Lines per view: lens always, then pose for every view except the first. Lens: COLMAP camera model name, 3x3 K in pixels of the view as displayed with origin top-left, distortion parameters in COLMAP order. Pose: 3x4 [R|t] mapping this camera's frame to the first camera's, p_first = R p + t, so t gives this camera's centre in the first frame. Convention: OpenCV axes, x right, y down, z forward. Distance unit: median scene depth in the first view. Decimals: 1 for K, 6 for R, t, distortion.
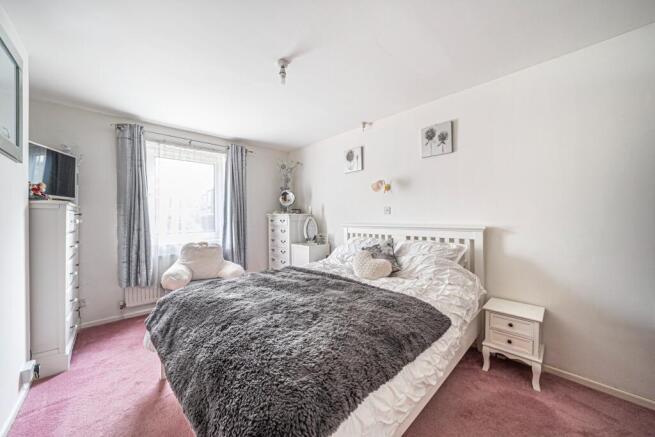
lens RADIAL K [[238.5, 0, 323.6], [0, 238.5, 218.5], [0, 0, 1]] dist [-0.010941, -0.000125]
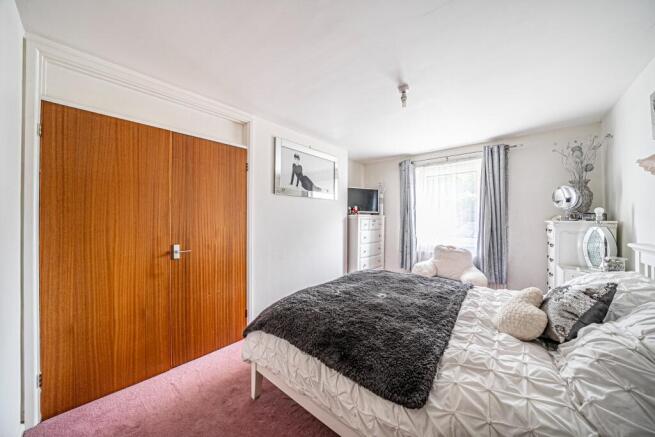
lens RADIAL K [[228.2, 0, 325.8], [0, 228.2, 219.4], [0, 0, 1]] dist [-0.018262, -0.000171]
pose [[0.122487, 0.004297, -0.992461, 0.485898], [-0.010106, 0.999944, 0.003082, -0.021476], [0.992419, 0.009652, 0.122524, 0.292641]]
